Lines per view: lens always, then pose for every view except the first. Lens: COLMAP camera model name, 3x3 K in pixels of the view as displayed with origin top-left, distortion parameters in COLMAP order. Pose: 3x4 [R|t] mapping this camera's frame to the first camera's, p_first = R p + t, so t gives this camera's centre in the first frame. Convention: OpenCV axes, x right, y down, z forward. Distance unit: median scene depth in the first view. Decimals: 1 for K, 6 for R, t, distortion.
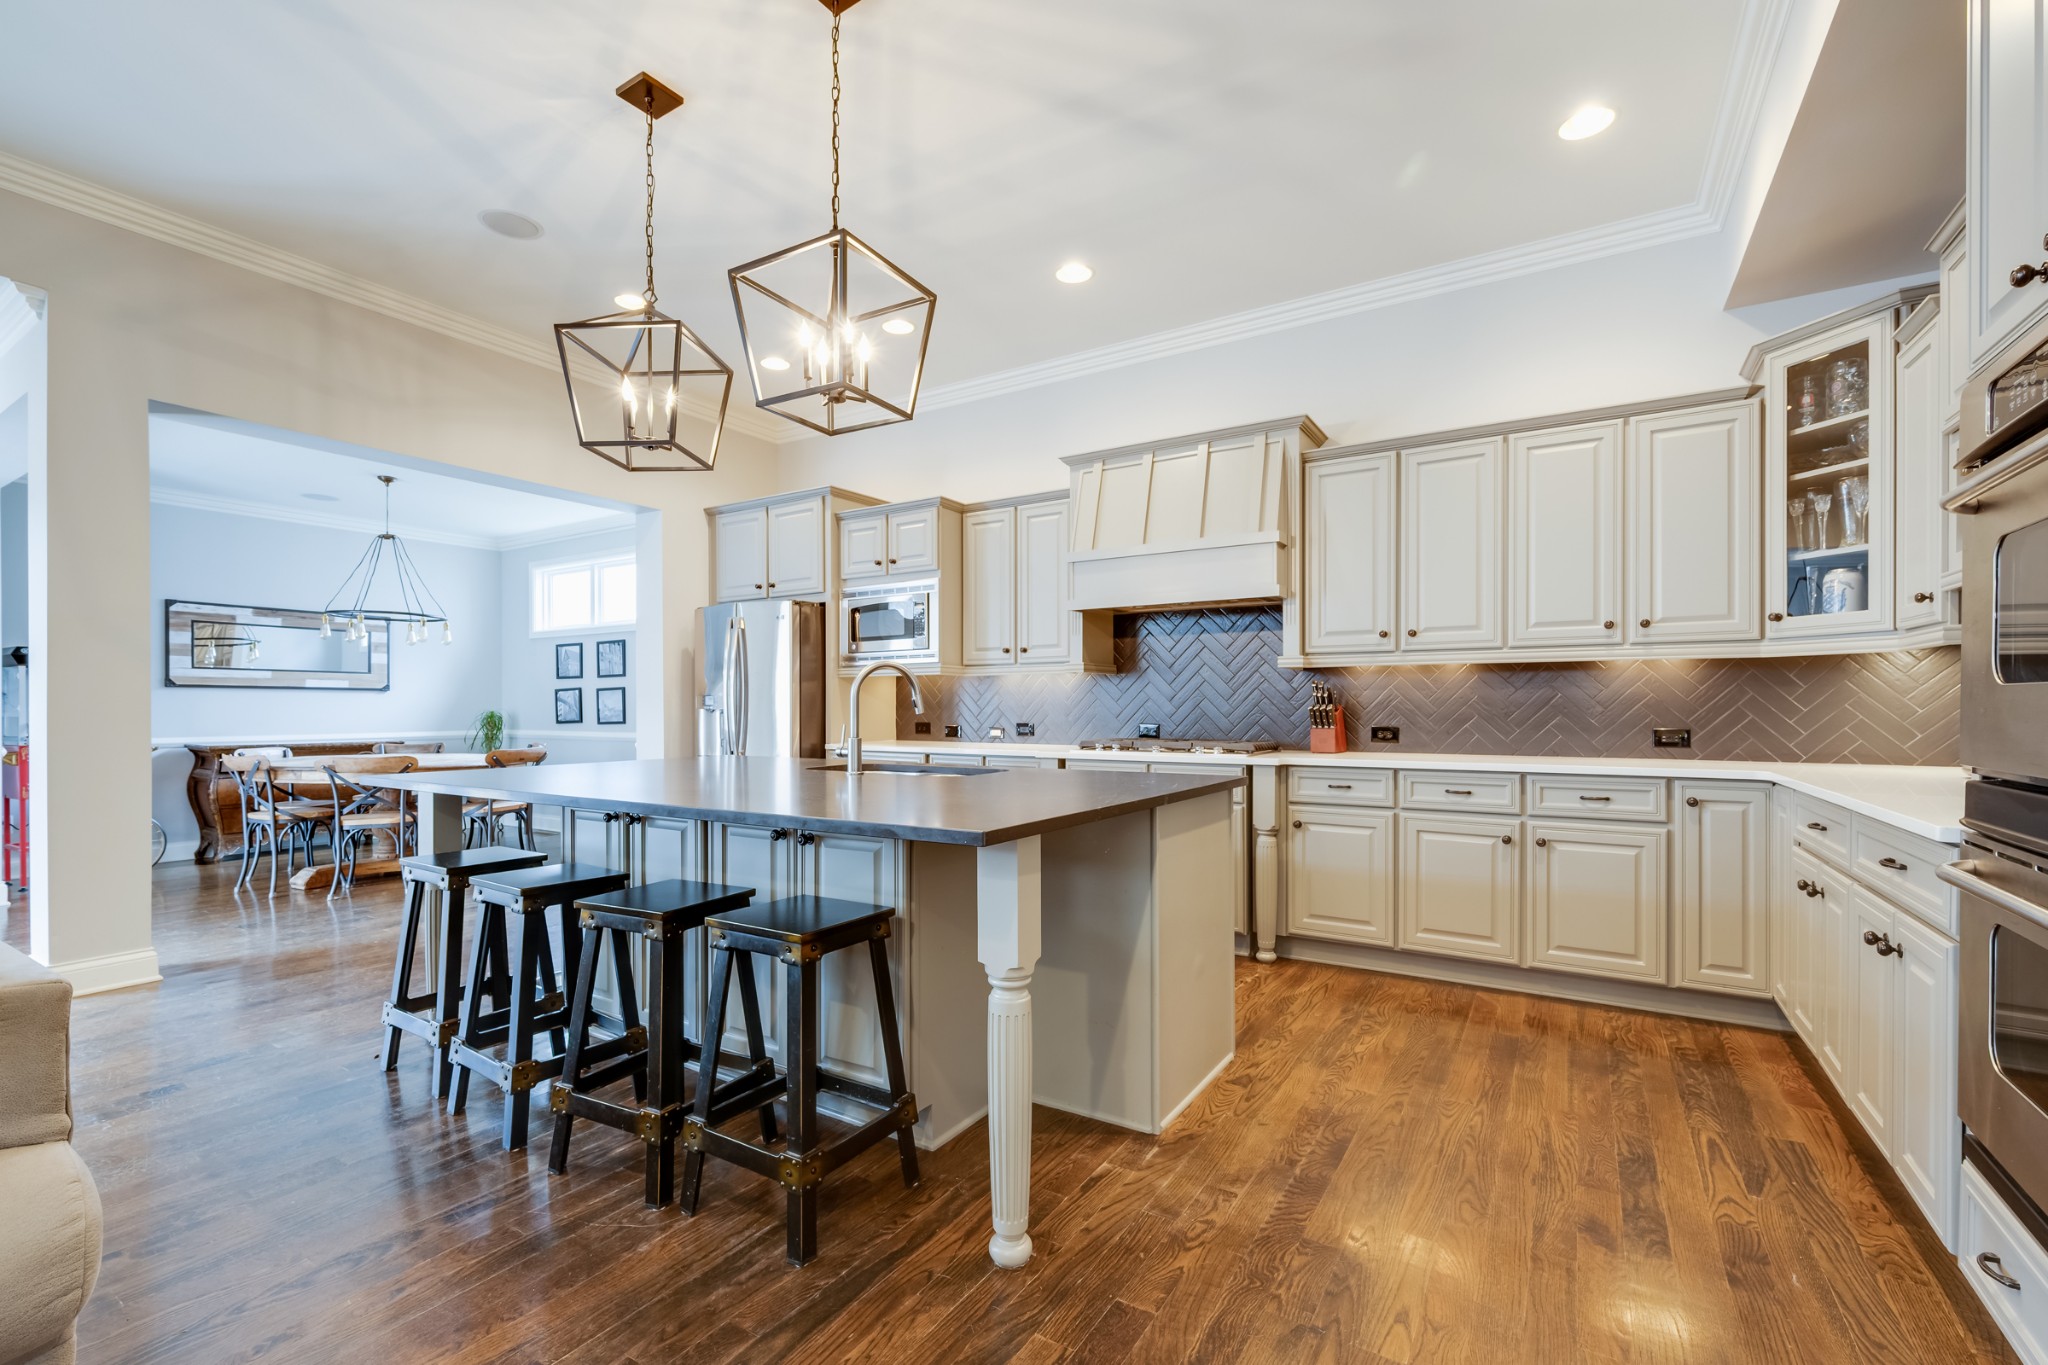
lens RADIAL K [[885.6, 0, 1019.2], [0, 885.6, 708.4], [0, 0, 1]] dist [0.001692, 0.000633]
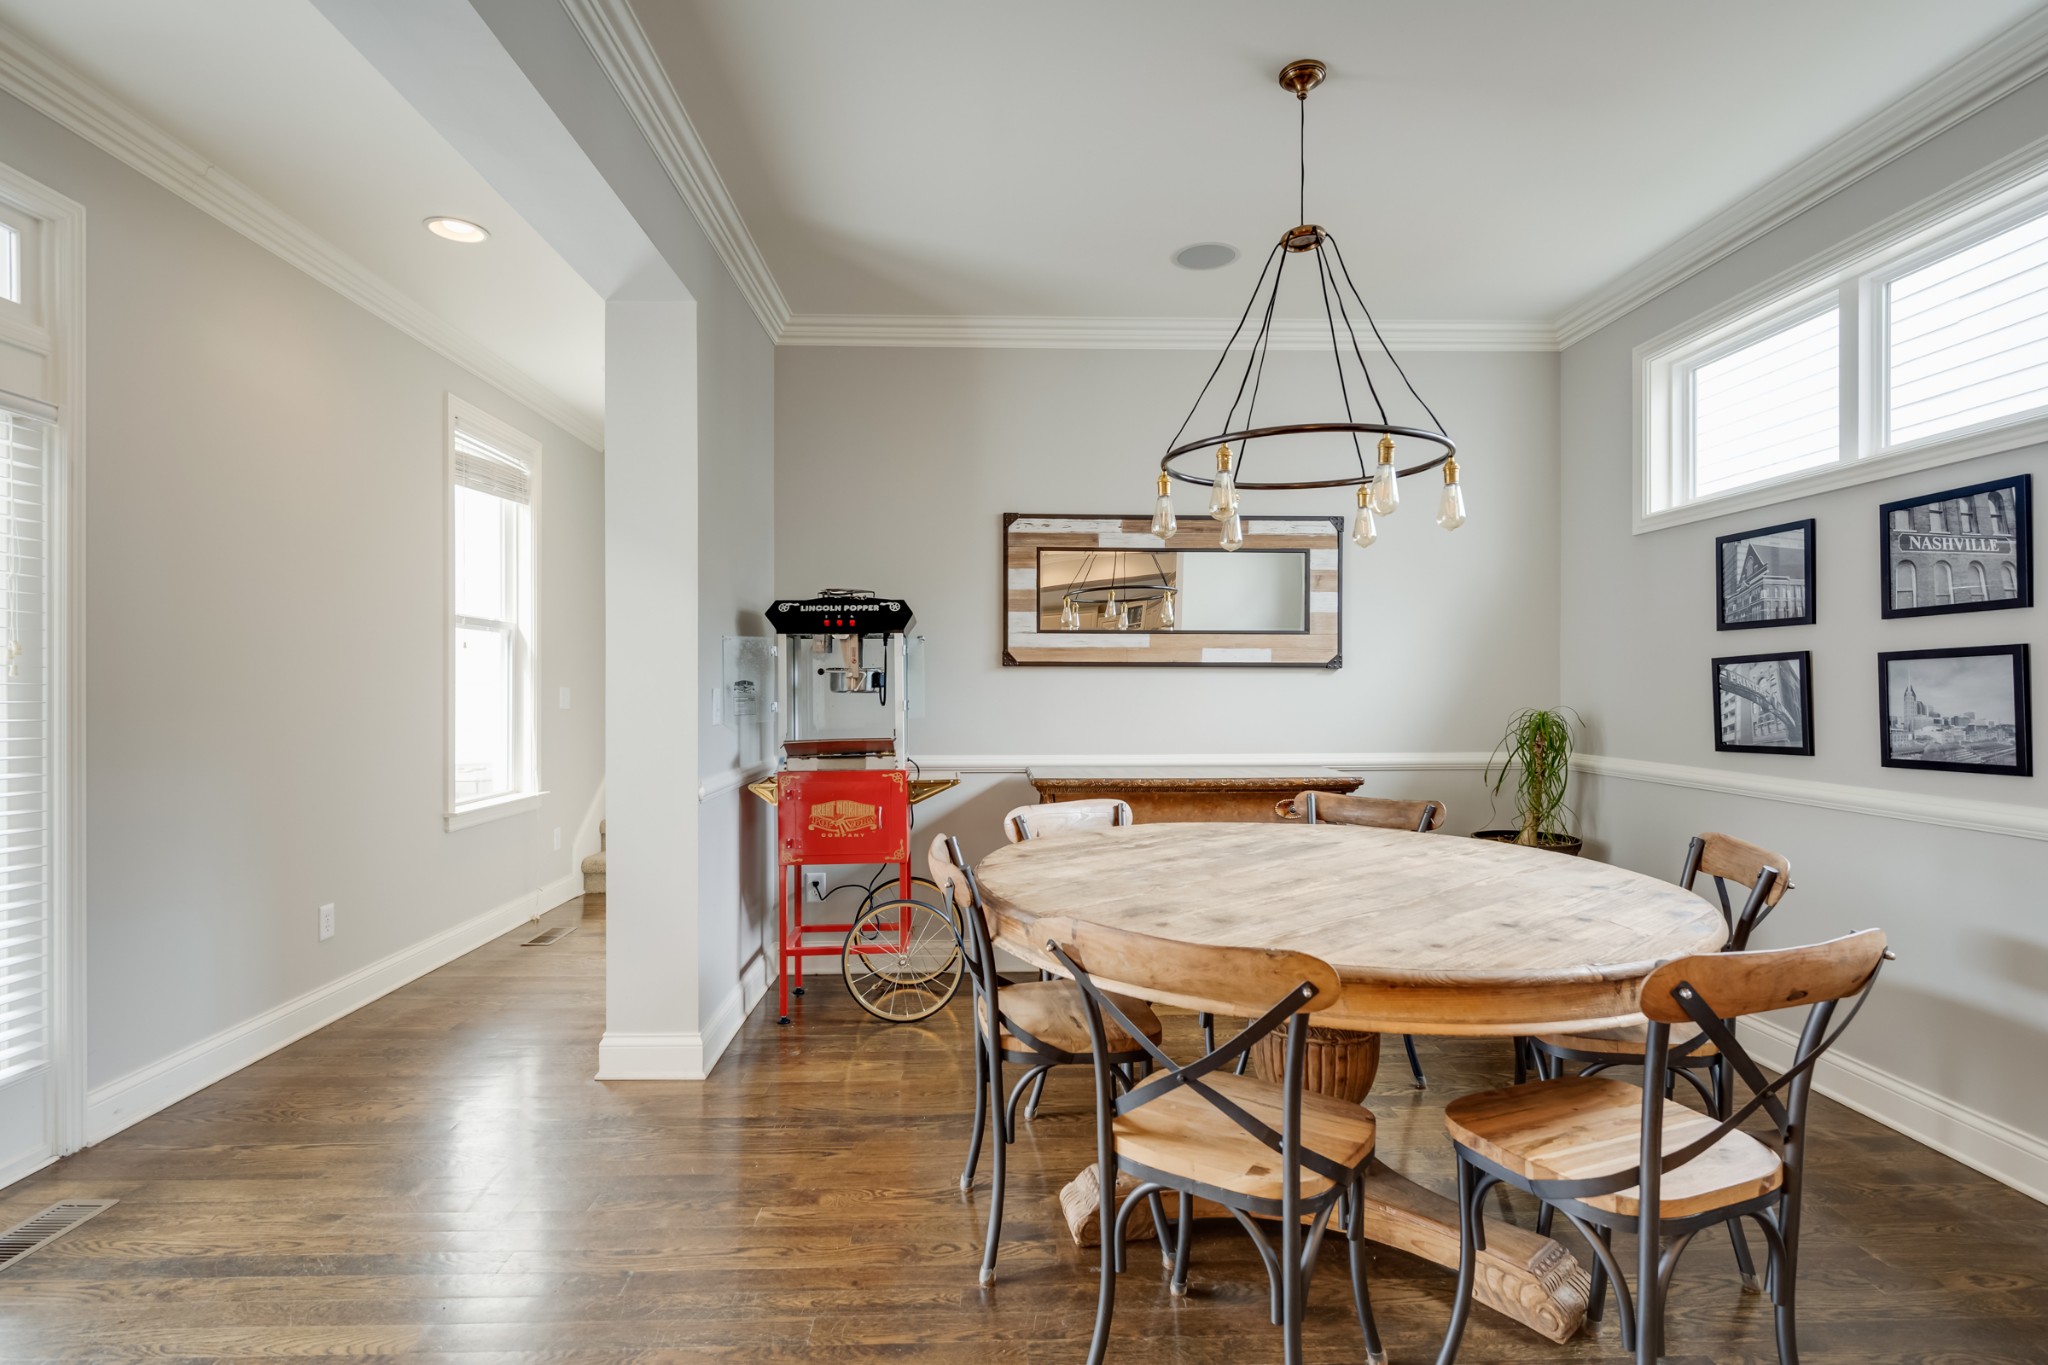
lens RADIAL K [[977.9, 0, 1025.4], [0, 977.9, 688.1], [0, 0, 1]] dist [-0.016095, 0.001588]
pose [[0.559833, 0.005815, -0.828585, -0.409643], [-0.000186, 0.999976, 0.006892, -0.013852], [0.828605, -0.003704, 0.559821, 0.626908]]
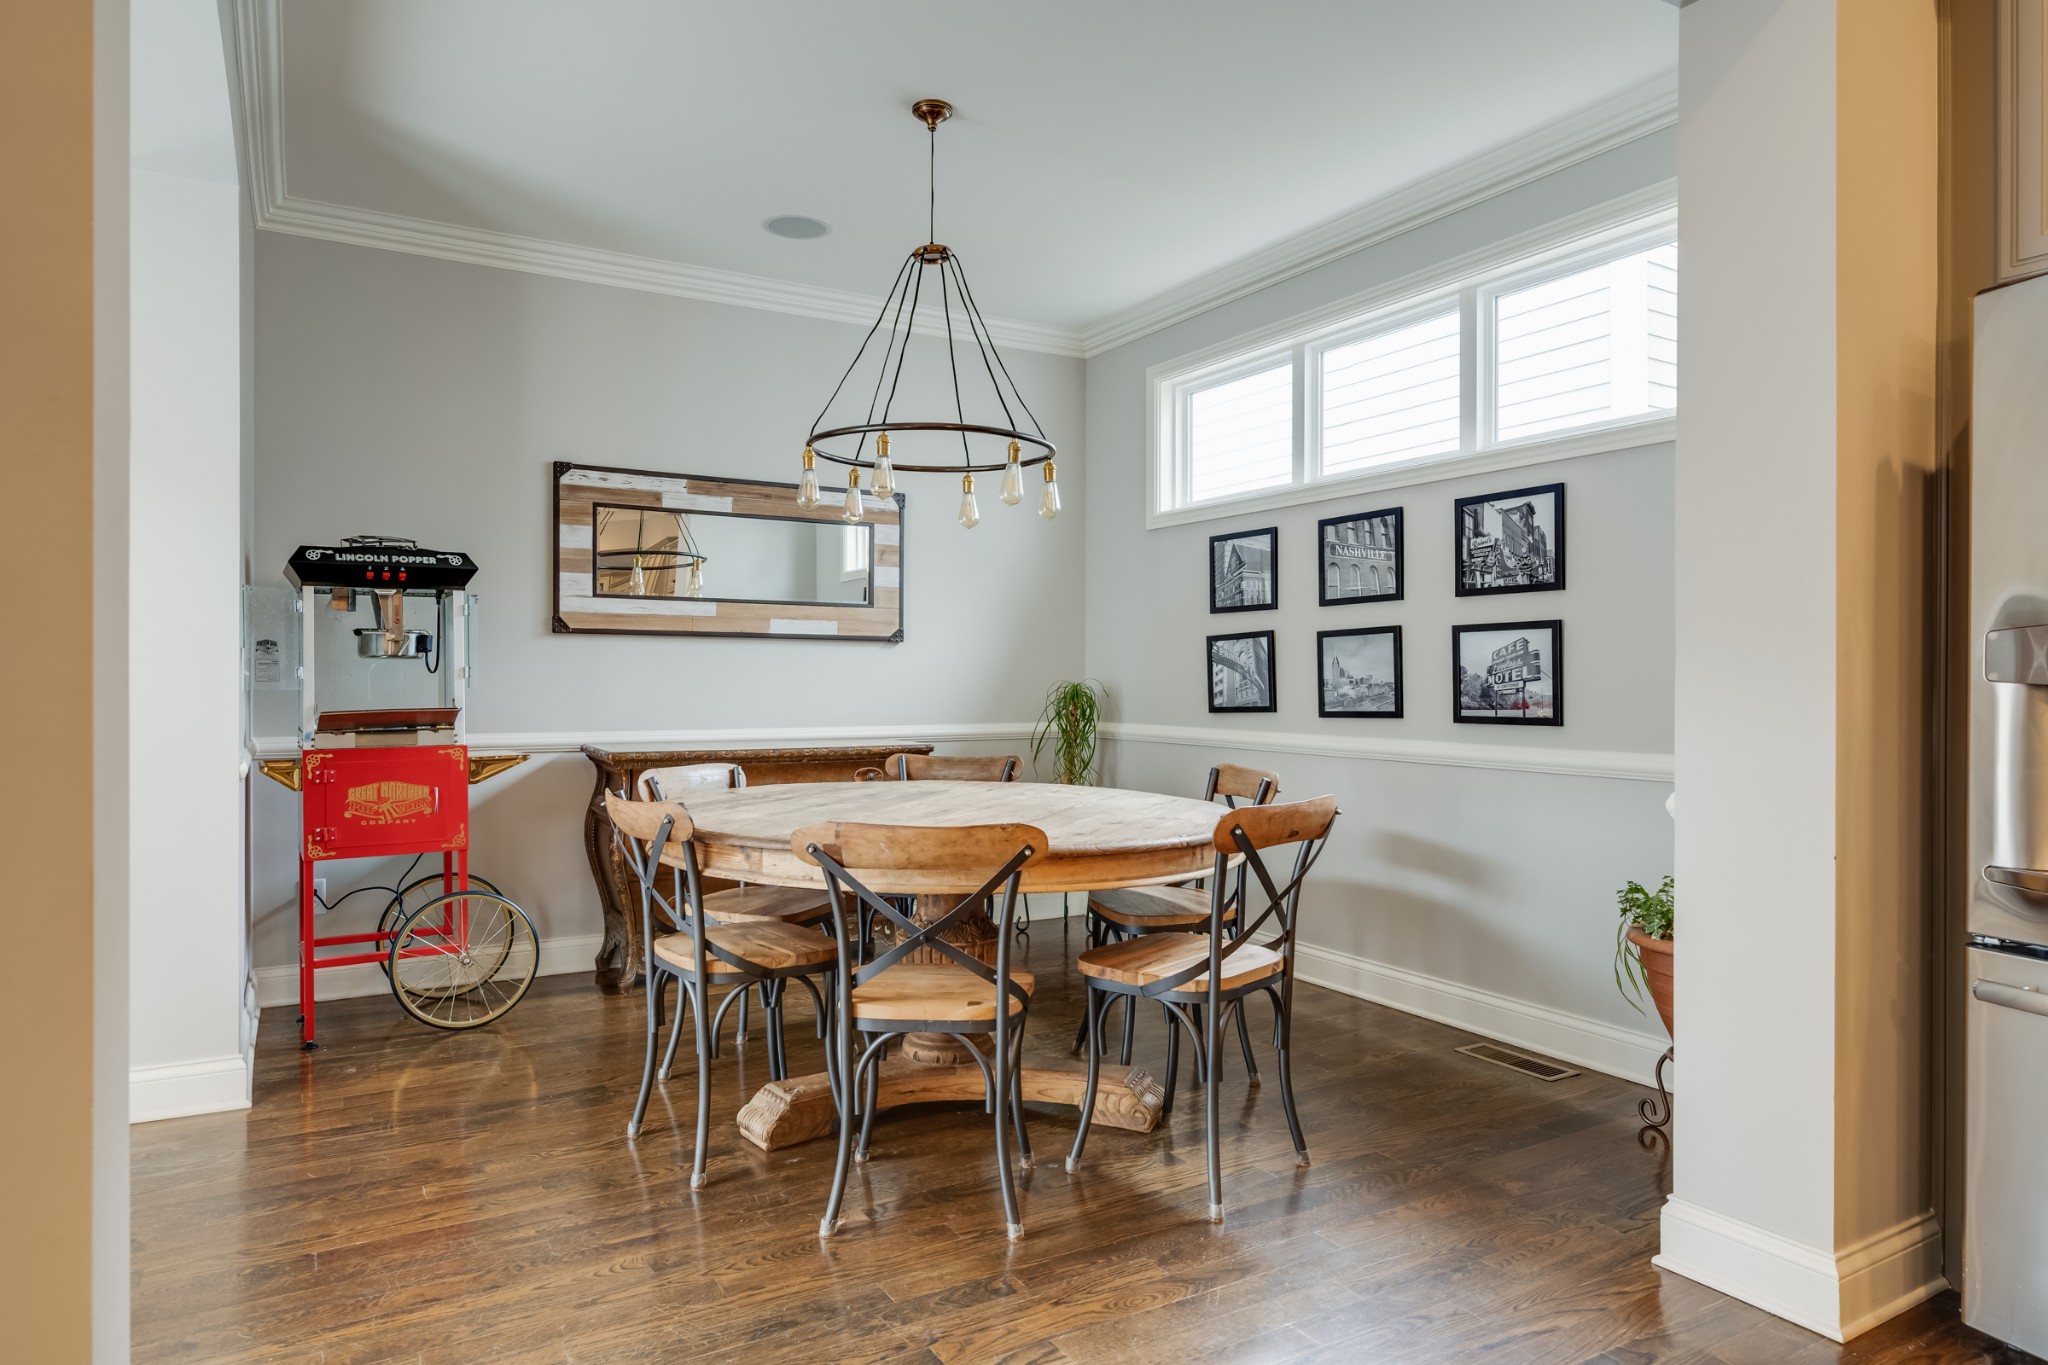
lens RADIAL K [[1215.3, 0, 1014.4], [0, 1215.3, 686.3], [0, 0, 1]] dist [-0.025612, -0.004475]
pose [[0.888734, 0.007634, -0.458359, -0.385841], [-0.005224, 0.999965, 0.006525, 0.000484], [0.458393, -0.003404, 0.888743, 0.477230]]
